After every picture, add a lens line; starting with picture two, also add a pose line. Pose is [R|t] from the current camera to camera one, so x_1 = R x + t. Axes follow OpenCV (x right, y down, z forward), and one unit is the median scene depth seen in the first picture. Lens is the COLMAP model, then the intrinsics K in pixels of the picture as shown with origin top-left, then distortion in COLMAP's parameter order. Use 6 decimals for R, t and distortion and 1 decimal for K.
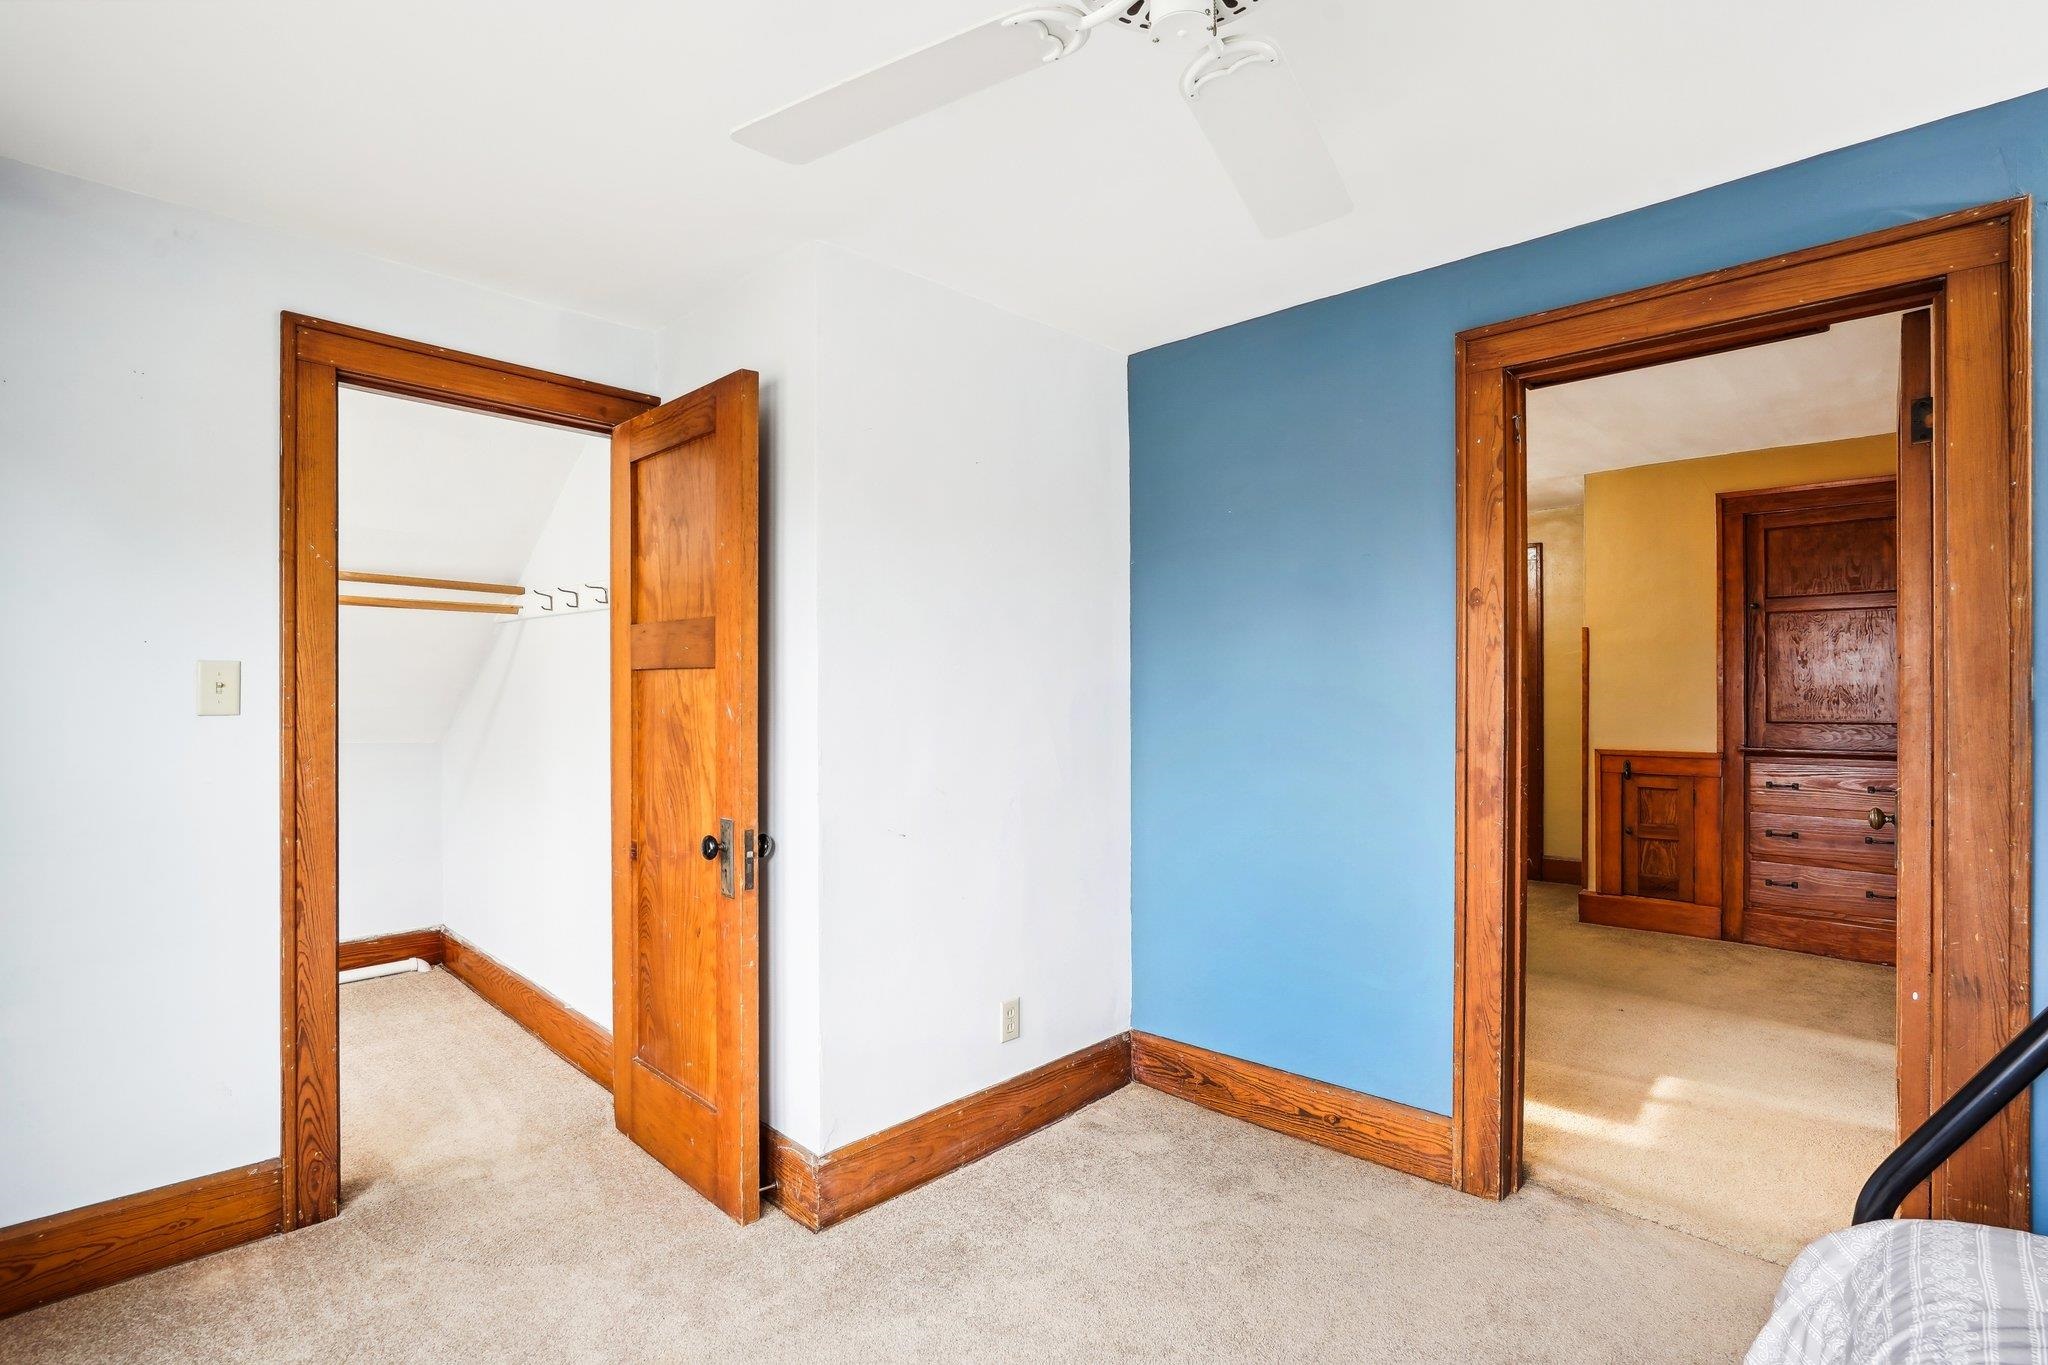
lens RADIAL K [[961.7, 0, 1024.0], [0, 961.7, 690.3], [0, 0, 1]] dist [-0.028556, 0.004320]
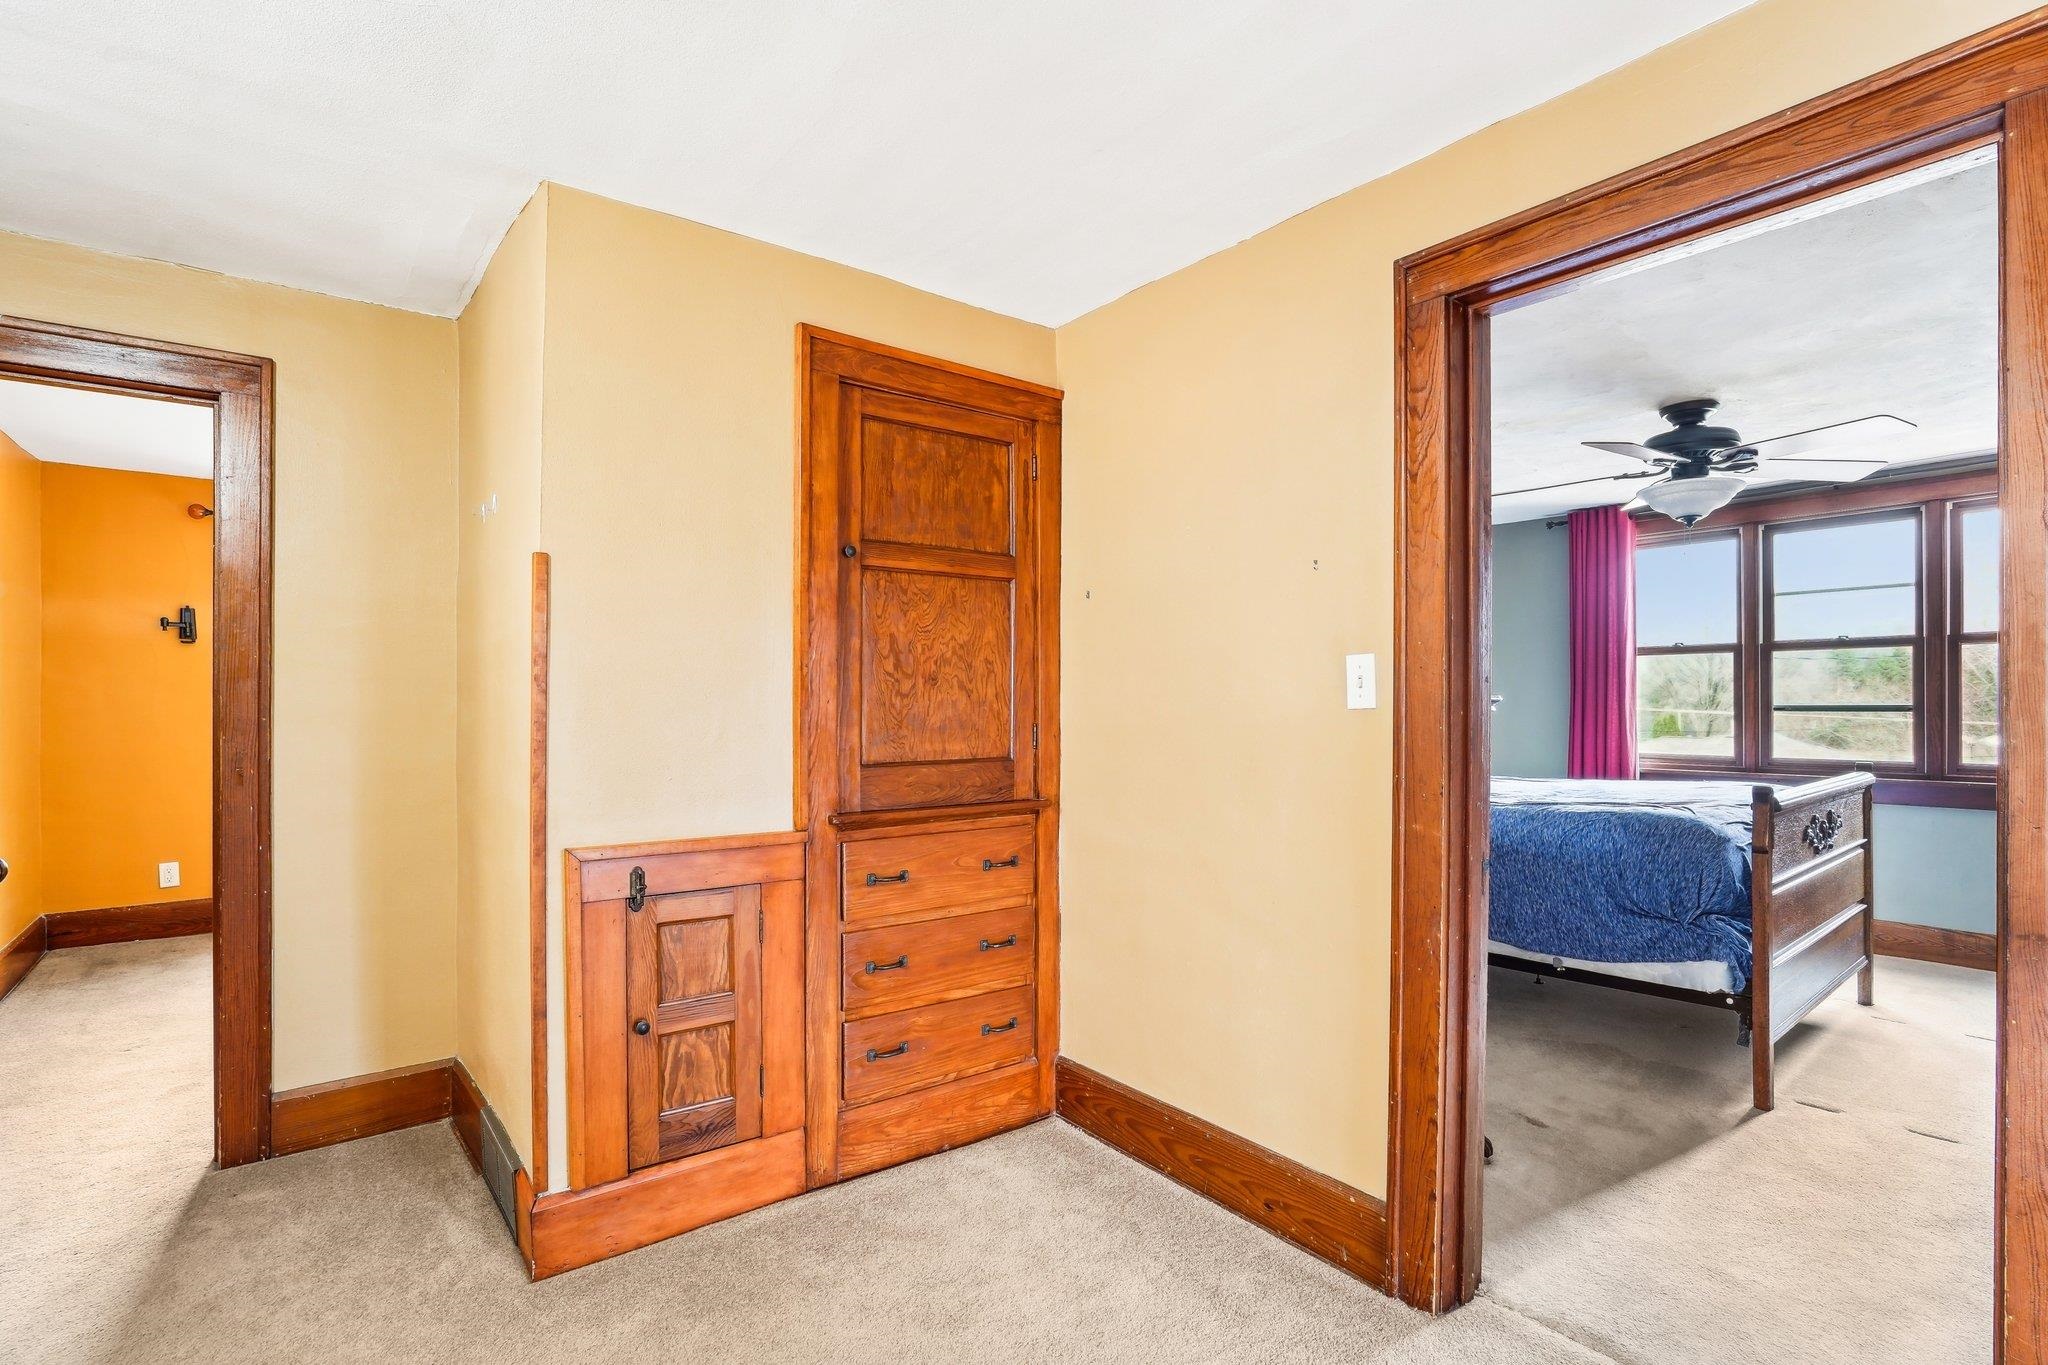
lens RADIAL K [[961.7, 0, 1007.3], [0, 961.7, 716.8], [0, 0, 1]] dist [-0.028556, 0.004320]
pose [[0.141773, -0.007637, 0.989870, 0.231934], [-0.002957, 0.999963, 0.008139, 0.000495], [-0.989895, -0.004081, 0.141745, 0.795367]]
